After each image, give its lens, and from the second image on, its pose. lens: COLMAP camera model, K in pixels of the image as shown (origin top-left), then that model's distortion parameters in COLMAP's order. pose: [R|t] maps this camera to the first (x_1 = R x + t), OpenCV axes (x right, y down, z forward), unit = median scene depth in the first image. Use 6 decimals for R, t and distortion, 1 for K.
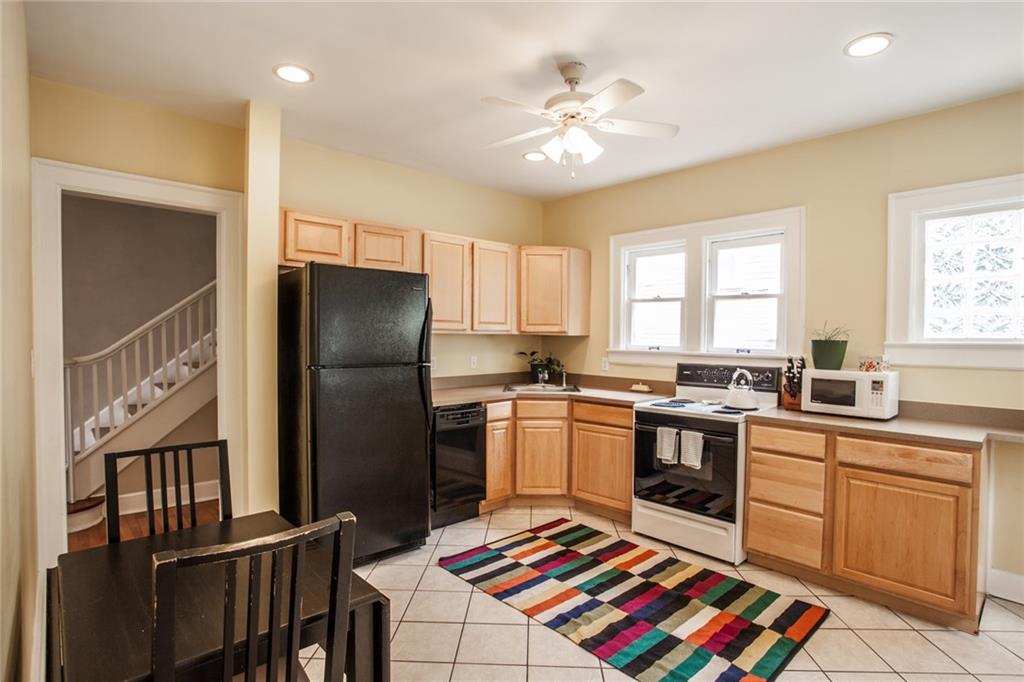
lens RADIAL K [[501.6, 0, 521.8], [0, 501.6, 346.1], [0, 0, 1]] dist [-0.079710, 0.032111]
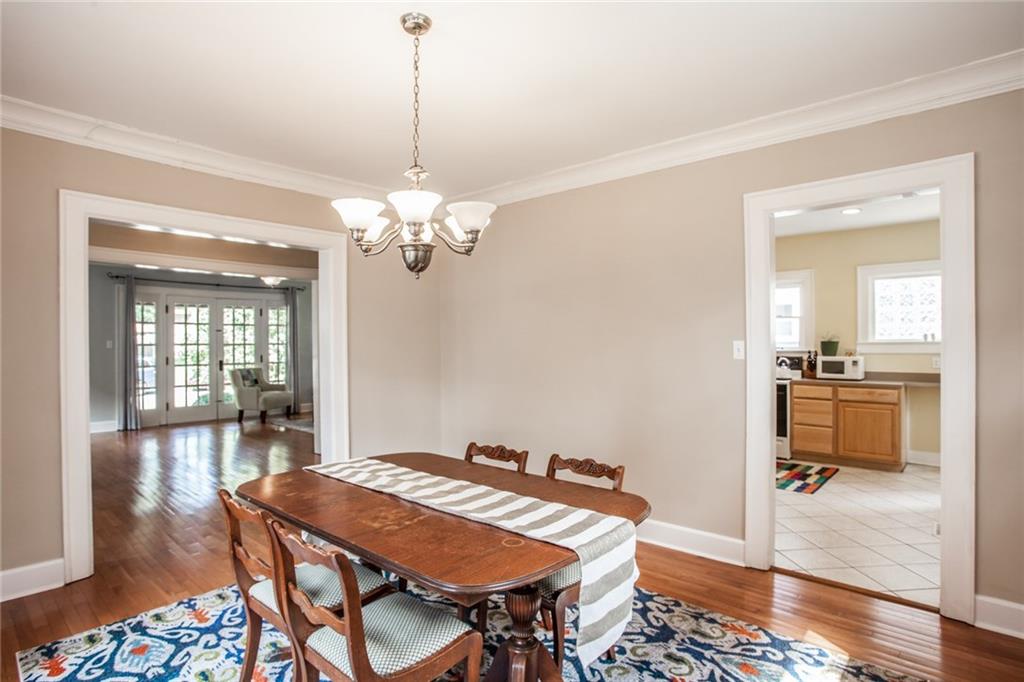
lens RADIAL K [[533.2, 0, 512.0], [0, 533.2, 341.0], [0, 0, 1]] dist [-0.063725, 0.017289]
pose [[0.996398, -0.014961, 0.083473, -0.806953], [0.016922, 0.999596, -0.022842, 0.013456], [-0.083097, 0.024172, 0.996248, -0.967640]]
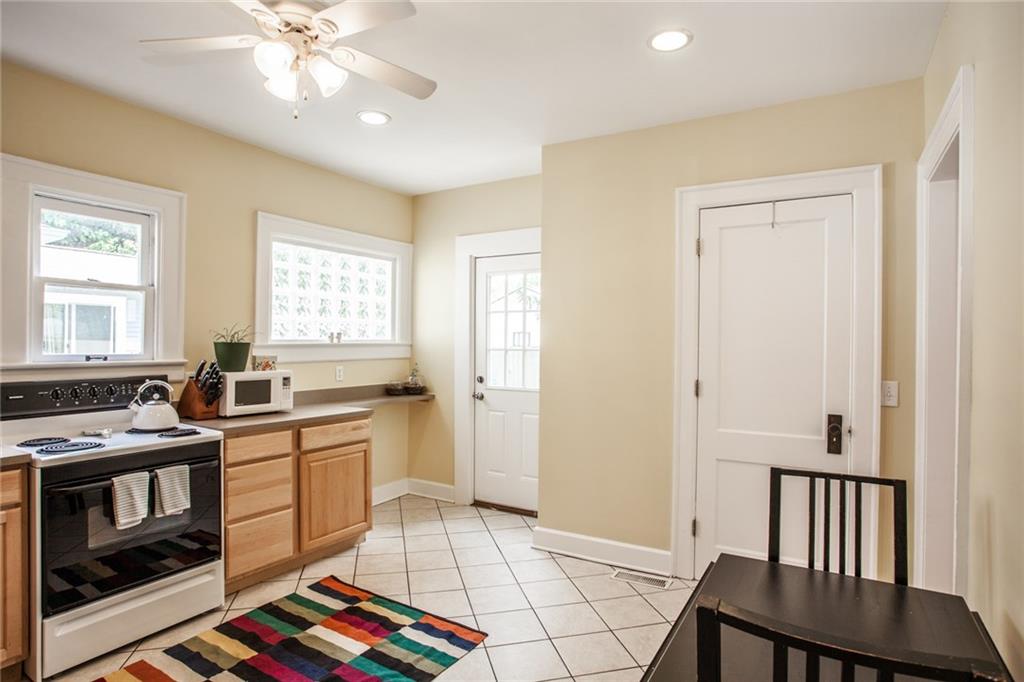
lens RADIAL K [[533.2, 0, 512.0], [0, 533.2, 341.0], [0, 0, 1]] dist [-0.063725, 0.017289]
pose [[-0.253665, -0.008917, 0.967251, -0.565841], [0.012333, 0.999846, 0.012452, -0.021748], [-0.967214, 0.015087, -0.253516, 0.736626]]
